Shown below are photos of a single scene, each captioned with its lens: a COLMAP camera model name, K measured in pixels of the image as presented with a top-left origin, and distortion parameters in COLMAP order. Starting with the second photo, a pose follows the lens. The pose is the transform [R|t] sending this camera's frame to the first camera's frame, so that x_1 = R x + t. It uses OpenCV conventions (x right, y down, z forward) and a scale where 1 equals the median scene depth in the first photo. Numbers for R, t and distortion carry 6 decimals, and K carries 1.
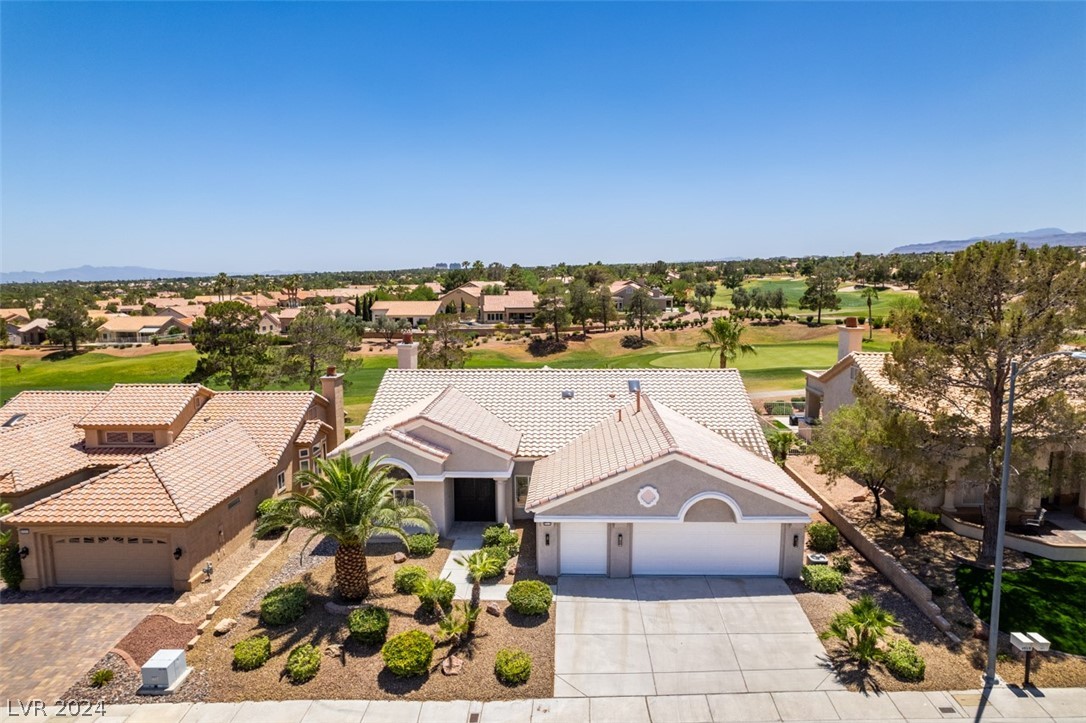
lens RADIAL K [[702.5, 0, 543.0], [0, 702.5, 361.5], [0, 0, 1]] dist [-0.074555, 0.067002]
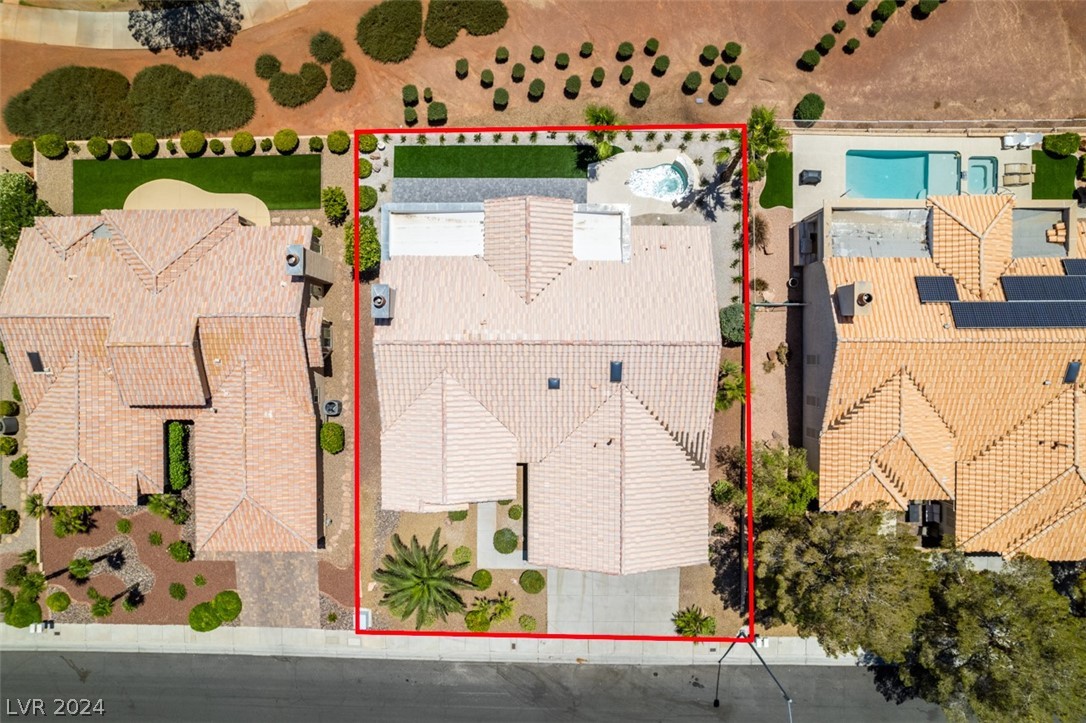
lens RADIAL K [[694.3, 0, 544.7], [0, 694.3, 361.2], [0, 0, 1]] dist [-0.073079, 0.064167]
pose [[0.999295, -0.037494, 0.001815, 0.026986], [0.002450, 0.113380, 0.993549, -1.358119], [-0.037458, -0.992844, 0.113392, 1.206608]]
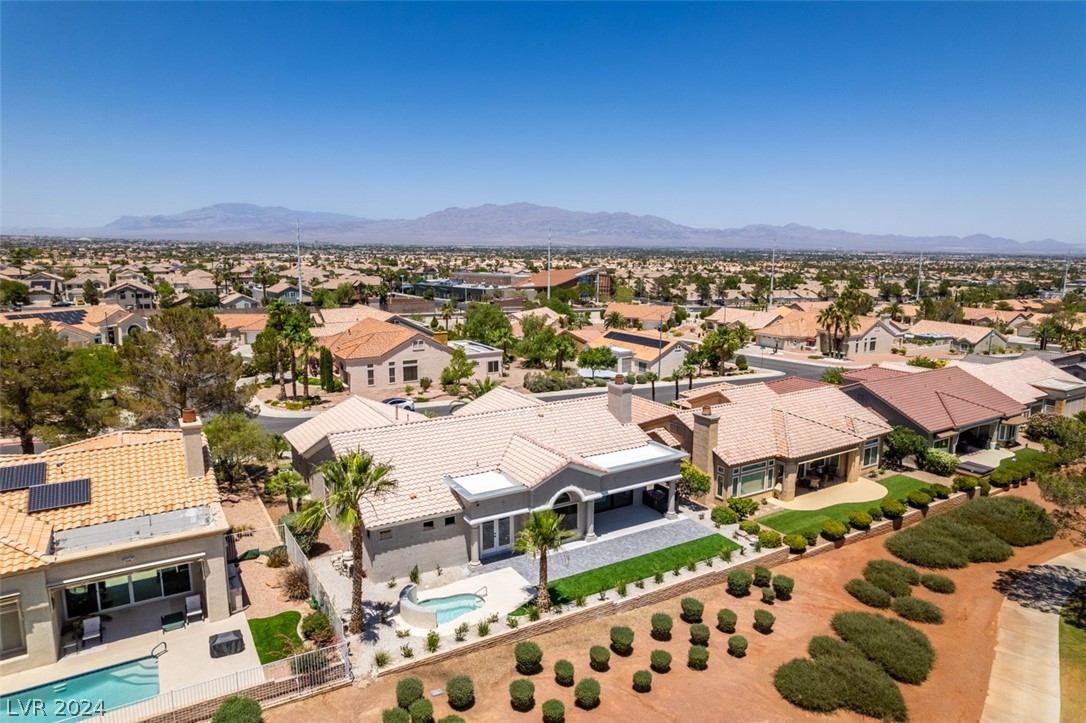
lens RADIAL K [[694.3, 0, 544.7], [0, 694.3, 361.2], [0, 0, 1]] dist [-0.073079, 0.064167]
pose [[-0.835855, 0.098667, -0.540010, 0.758920], [-0.065365, 0.958827, 0.276366, -0.538450], [0.545044, 0.266300, -0.794991, 2.698085]]
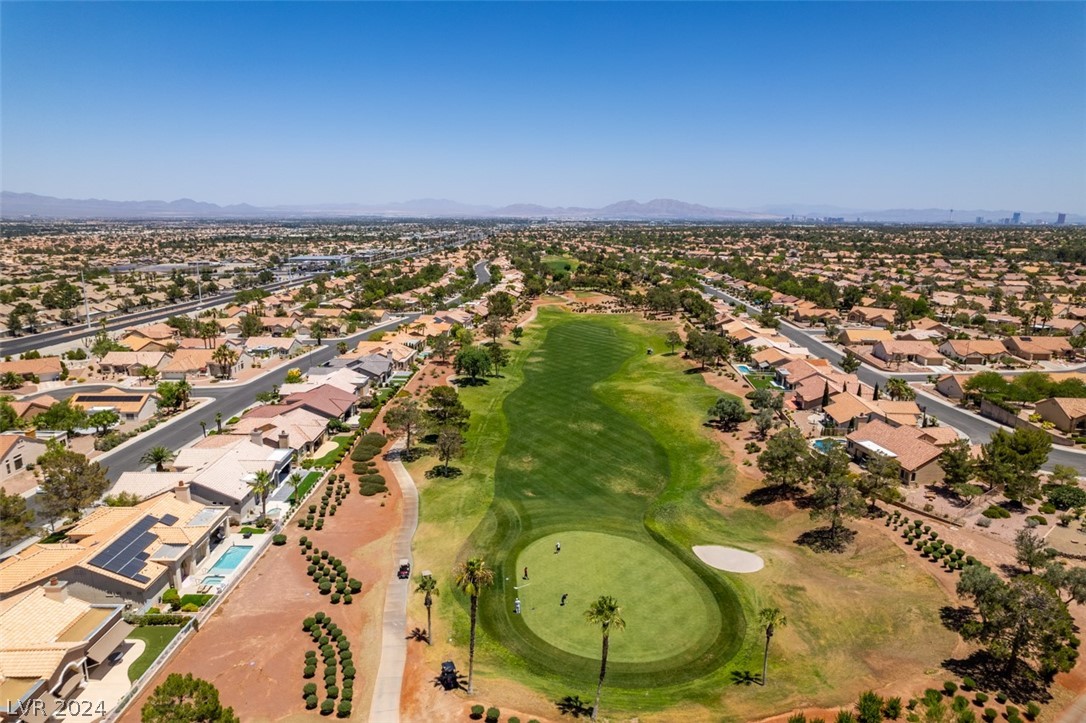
lens RADIAL K [[694.3, 0, 544.7], [0, 694.3, 361.2], [0, 0, 1]] dist [-0.073079, 0.064167]
pose [[0.047236, 0.223993, -0.973445, 3.819680], [-0.129553, 0.967676, 0.216379, -1.602095], [0.990447, 0.115892, 0.074728, 2.881395]]
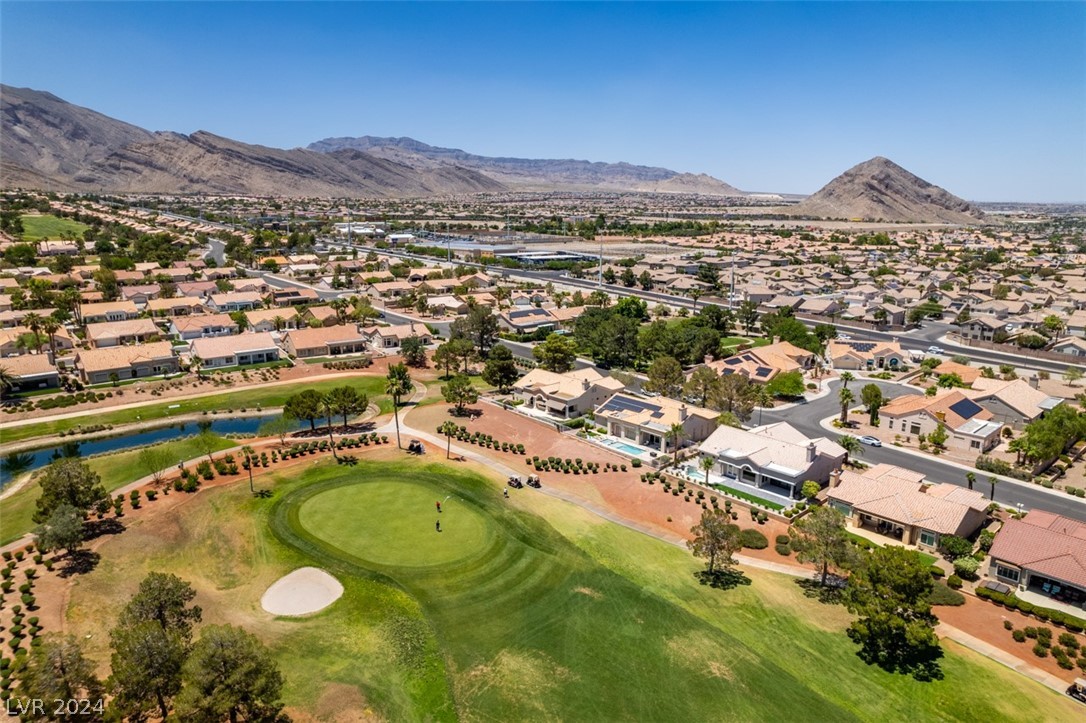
lens RADIAL K [[694.3, 0, 544.7], [0, 694.3, 361.2], [0, 0, 1]] dist [-0.073079, 0.064167]
pose [[-0.694038, -0.150204, 0.704095, -1.957782], [0.093927, 0.950743, 0.295407, -1.840848], [-0.713785, 0.271158, -0.645744, 5.055322]]
